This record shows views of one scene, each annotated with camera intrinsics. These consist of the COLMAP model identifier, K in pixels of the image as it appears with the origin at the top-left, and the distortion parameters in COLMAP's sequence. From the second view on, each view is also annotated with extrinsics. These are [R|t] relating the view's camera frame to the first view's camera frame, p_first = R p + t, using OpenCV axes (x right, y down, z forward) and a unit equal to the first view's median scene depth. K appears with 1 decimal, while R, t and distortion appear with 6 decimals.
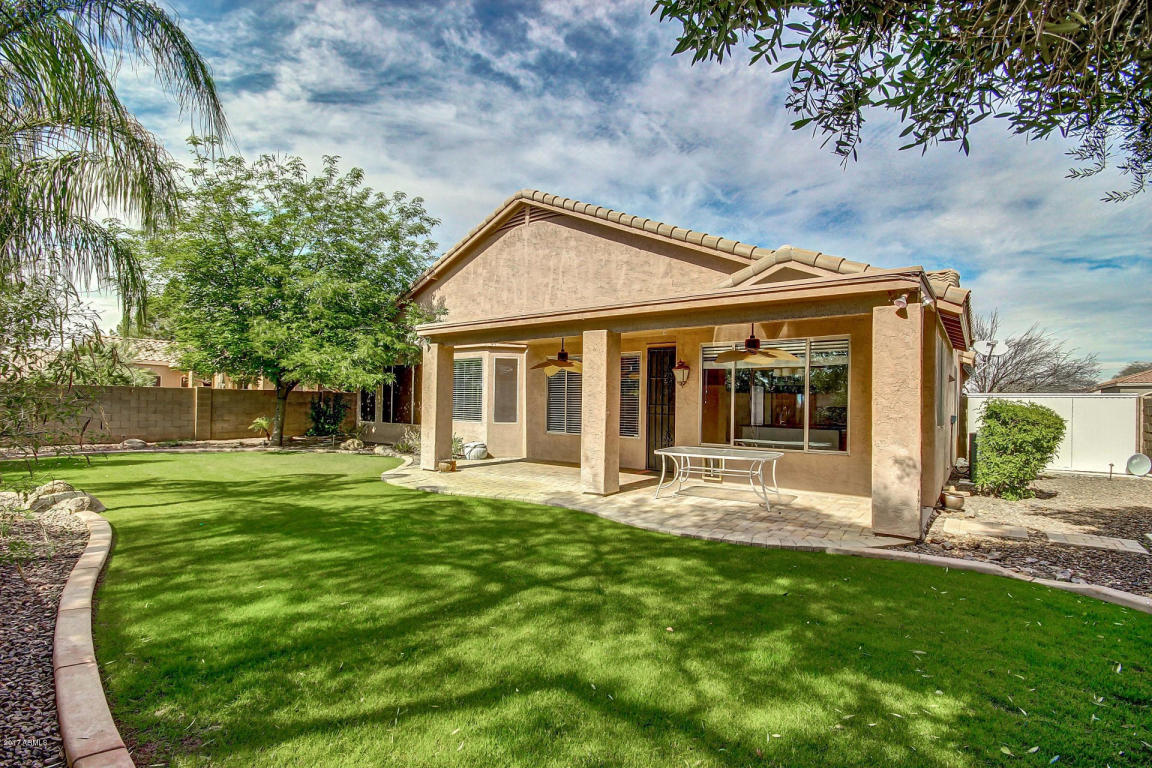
lens RADIAL K [[520.1, 0, 576.3], [0, 520.1, 401.5], [0, 0, 1]] dist [0.005264, -0.009605]
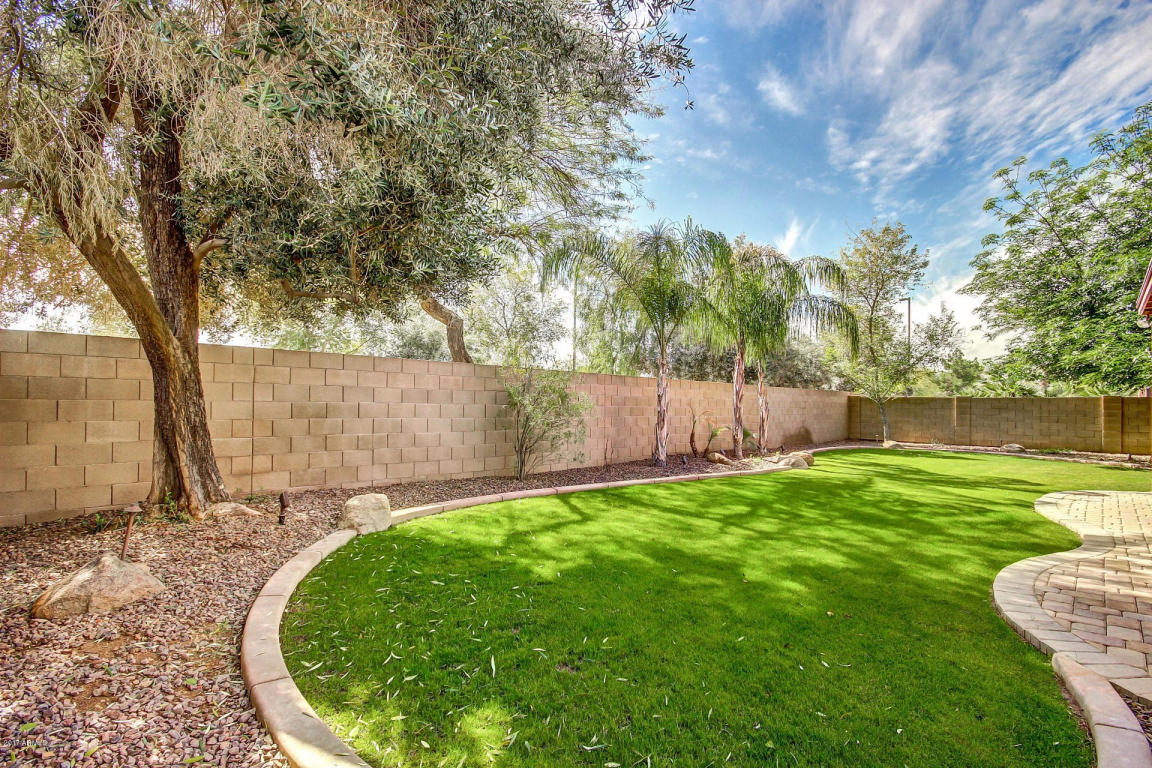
lens RADIAL K [[520.1, 0, 576.3], [0, 520.1, 401.5], [0, 0, 1]] dist [0.005264, -0.009605]
pose [[-0.127424, -0.033930, -0.991268, 1.390023], [-0.002974, 0.999423, -0.033827, 0.073470], [0.991844, -0.001362, -0.127452, 0.792263]]
